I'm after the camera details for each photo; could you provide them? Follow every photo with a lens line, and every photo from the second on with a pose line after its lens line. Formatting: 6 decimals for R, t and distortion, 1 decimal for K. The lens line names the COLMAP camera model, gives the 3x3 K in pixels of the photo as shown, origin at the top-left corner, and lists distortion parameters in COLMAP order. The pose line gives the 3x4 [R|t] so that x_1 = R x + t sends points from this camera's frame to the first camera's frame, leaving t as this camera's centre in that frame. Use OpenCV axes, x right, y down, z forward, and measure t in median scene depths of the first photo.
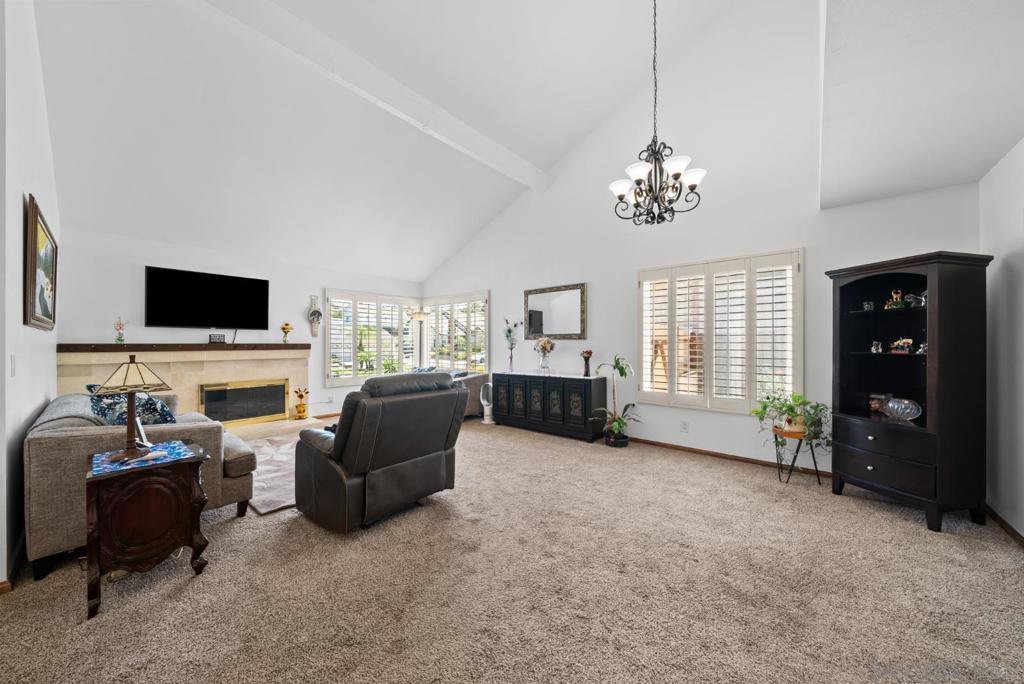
lens RADIAL K [[353.8, 0, 510.3], [0, 353.8, 341.7], [0, 0, 1]] dist [-0.004531, 0.000097]
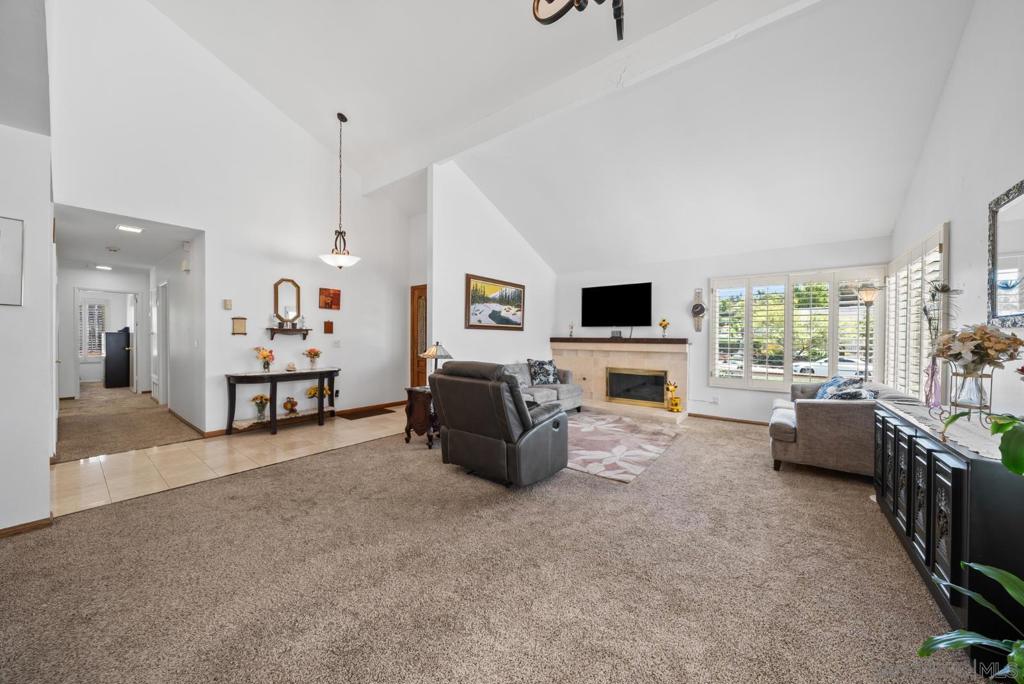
lens RADIAL K [[353.8, 0, 510.3], [0, 353.8, 341.7], [0, 0, 1]] dist [-0.004531, 0.000097]
pose [[0.040891, 0.012313, -0.999088, 0.445730], [-0.001847, 0.999923, 0.012248, 0.003629], [0.999162, 0.001345, 0.040910, 0.522578]]
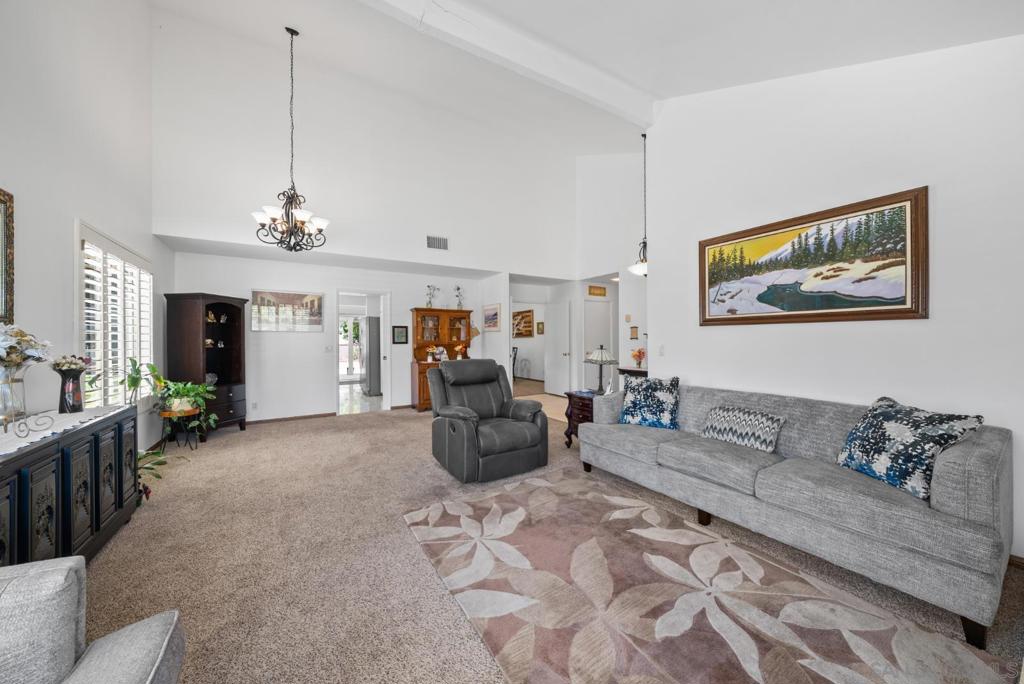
lens RADIAL K [[353.8, 0, 510.3], [0, 353.8, 341.7], [0, 0, 1]] dist [-0.004531, 0.000097]
pose [[-0.951308, 0.005051, 0.308202, -0.456377], [0.004417, 0.999986, -0.002757, 0.008383], [-0.308211, -0.001262, -0.951317, 1.186837]]
